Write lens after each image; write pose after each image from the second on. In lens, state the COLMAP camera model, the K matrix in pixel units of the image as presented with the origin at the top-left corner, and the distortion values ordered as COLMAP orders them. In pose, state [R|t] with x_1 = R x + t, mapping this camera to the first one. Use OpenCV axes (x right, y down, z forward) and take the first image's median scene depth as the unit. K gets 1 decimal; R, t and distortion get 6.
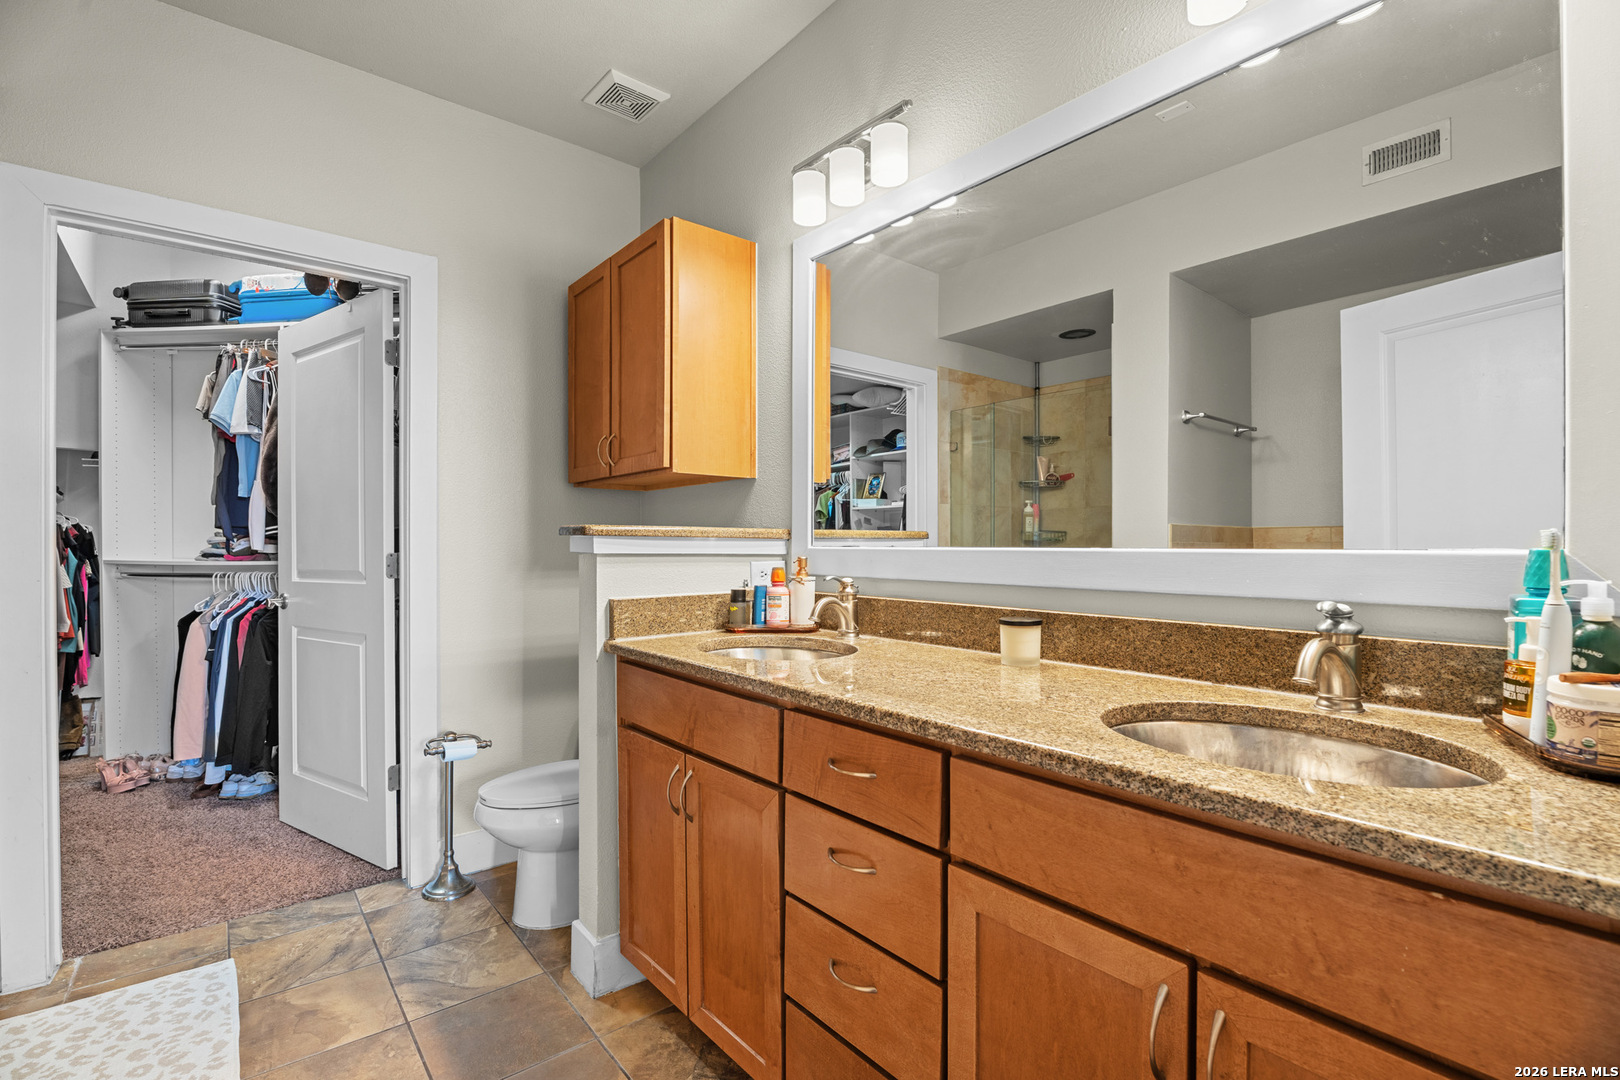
lens RADIAL K [[725.5, 0, 810.0], [0, 725.5, 540.0], [0, 0, 1]] dist [-0.013904, -0.000184]
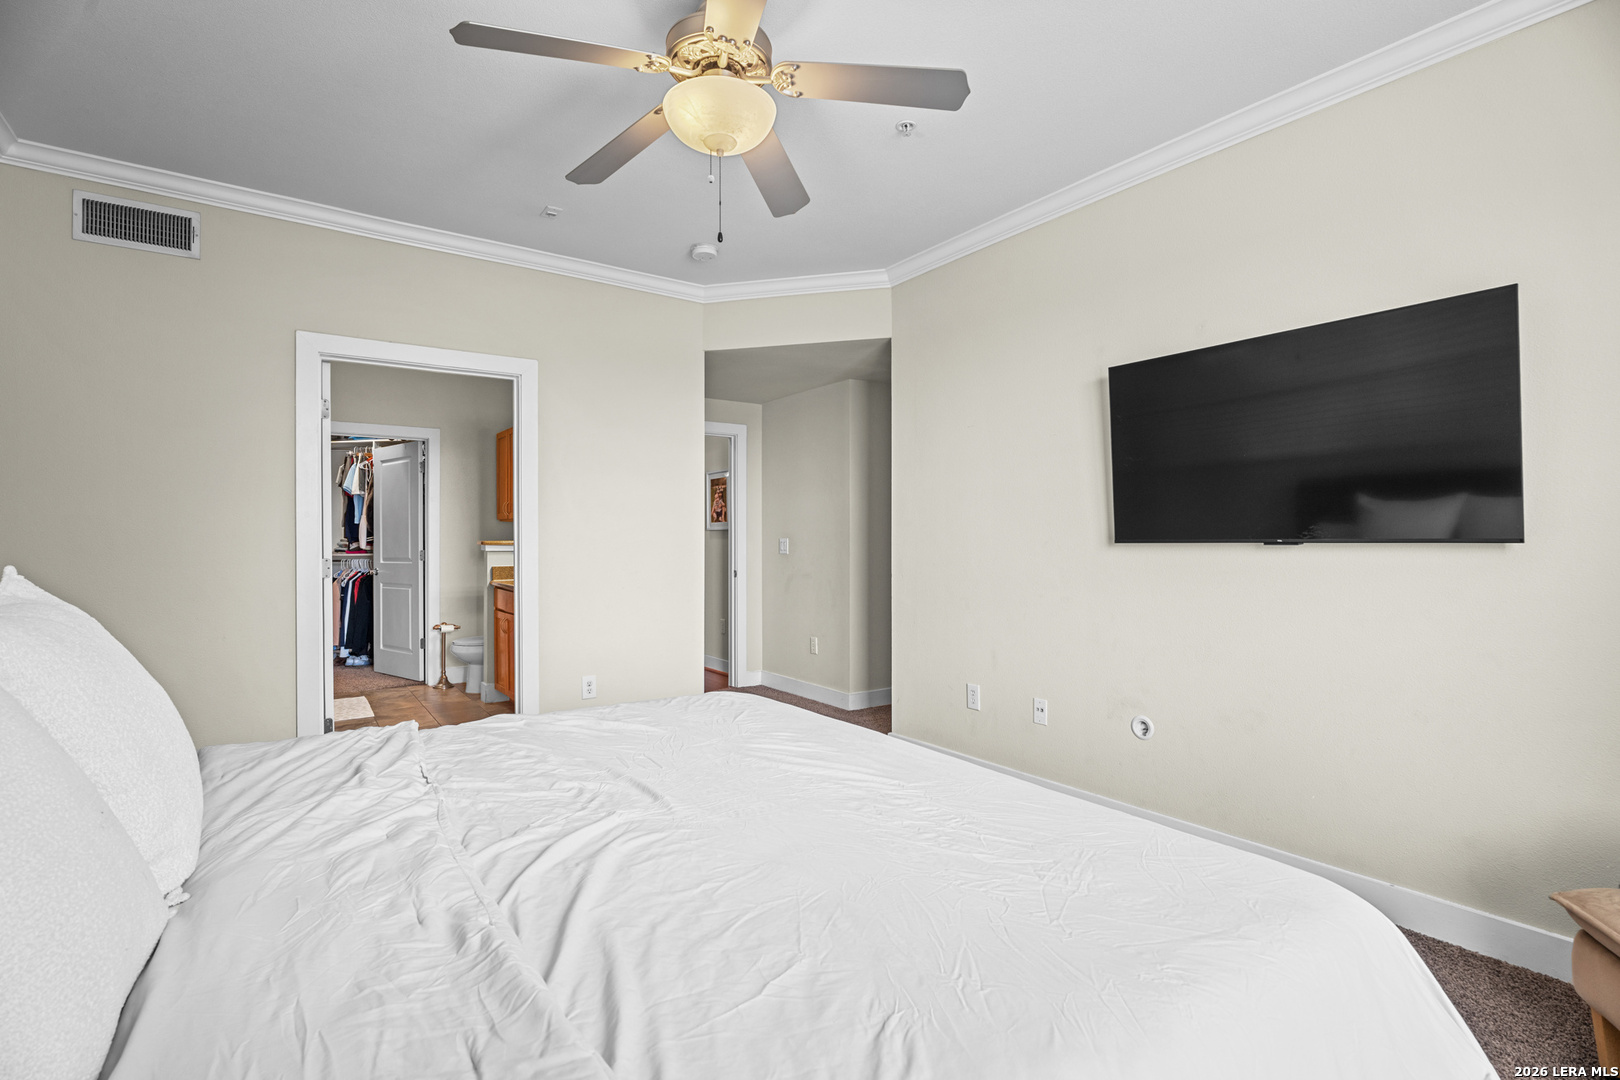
lens RADIAL K [[763.8, 0, 810.0], [0, 763.8, 540.0], [0, 0, 1]] dist [-0.000144, -0.000028]
pose [[0.996715, 0.002408, -0.080958, 0.743389], [-0.001984, 0.999984, 0.005324, -0.026264], [0.080970, -0.005145, 0.996703, -1.163391]]
